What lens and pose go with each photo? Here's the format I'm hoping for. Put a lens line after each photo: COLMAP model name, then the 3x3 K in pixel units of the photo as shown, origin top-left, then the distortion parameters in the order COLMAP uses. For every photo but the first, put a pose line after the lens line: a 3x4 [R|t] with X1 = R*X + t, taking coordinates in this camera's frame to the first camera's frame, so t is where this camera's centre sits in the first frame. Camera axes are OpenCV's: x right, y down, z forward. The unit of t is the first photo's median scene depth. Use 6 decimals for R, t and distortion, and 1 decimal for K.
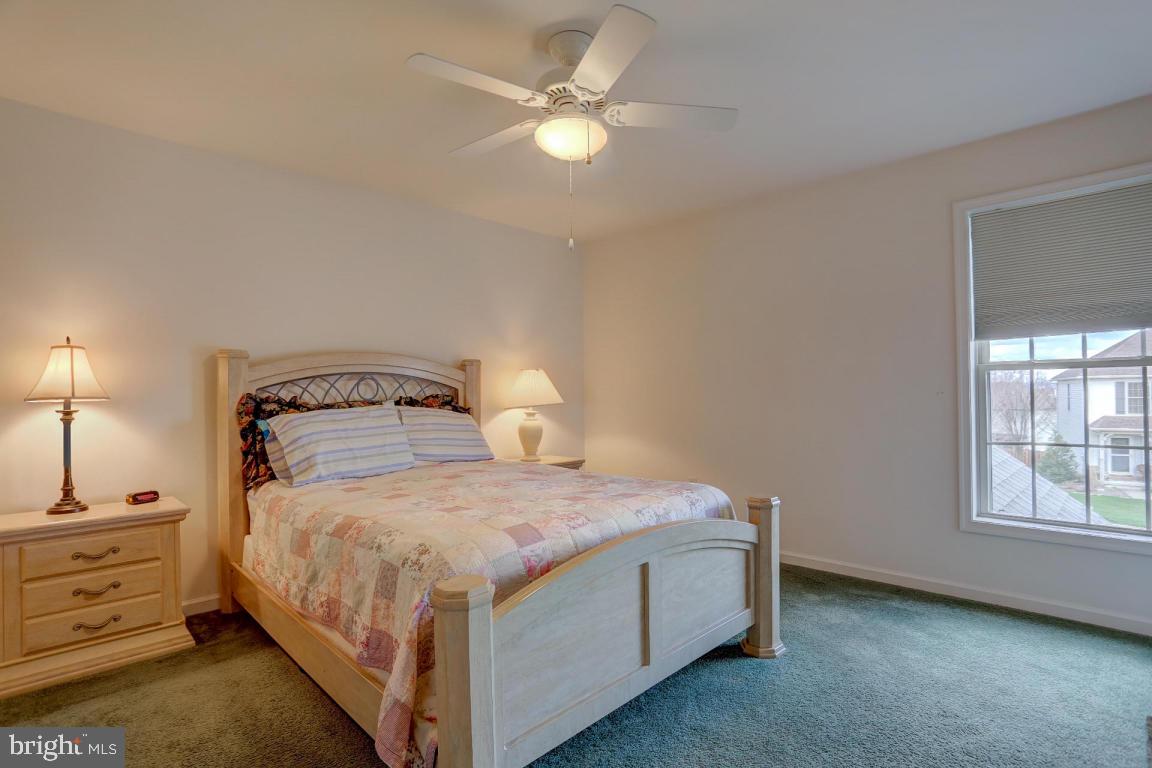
lens RADIAL K [[560.5, 0, 576.8], [0, 560.5, 389.8], [0, 0, 1]] dist [-0.076891, 0.033514]
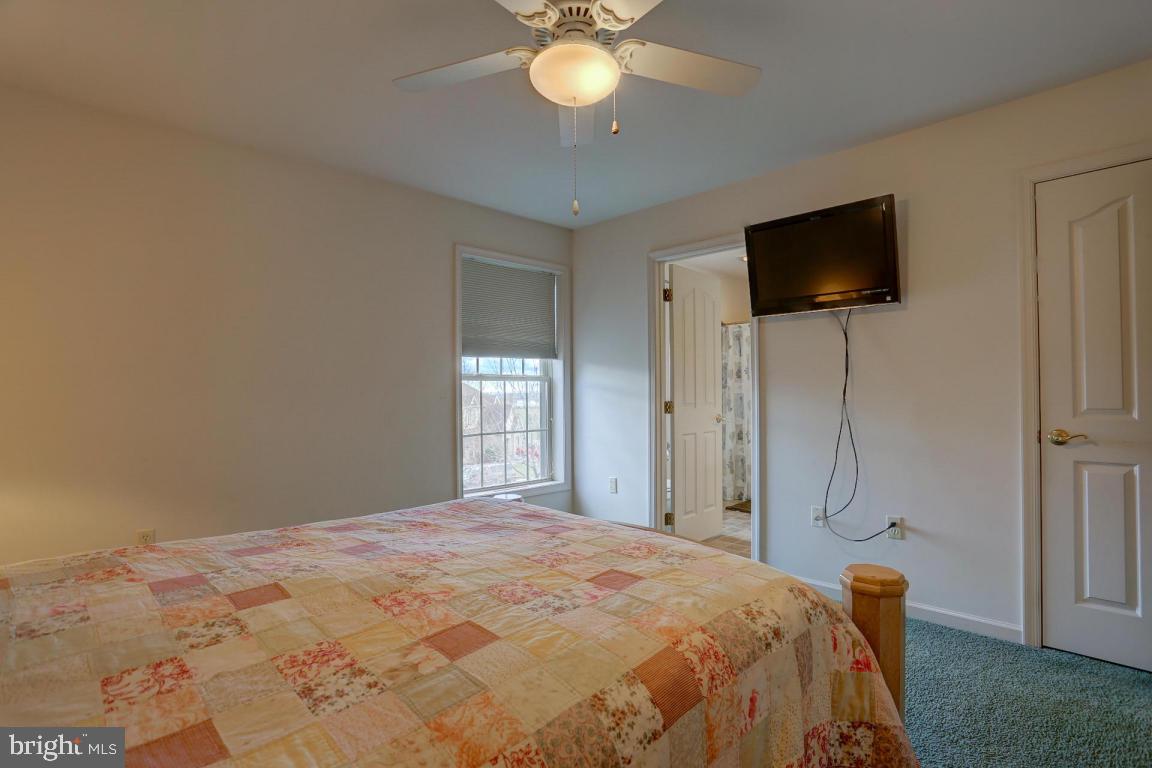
lens RADIAL K [[560.5, 0, 576.8], [0, 560.5, 389.8], [0, 0, 1]] dist [-0.076891, 0.033514]
pose [[0.022584, 0.018127, 0.999581, -0.643312], [-0.005937, 0.999820, -0.017997, 0.013075], [-0.999727, -0.005528, 0.022687, 0.786828]]
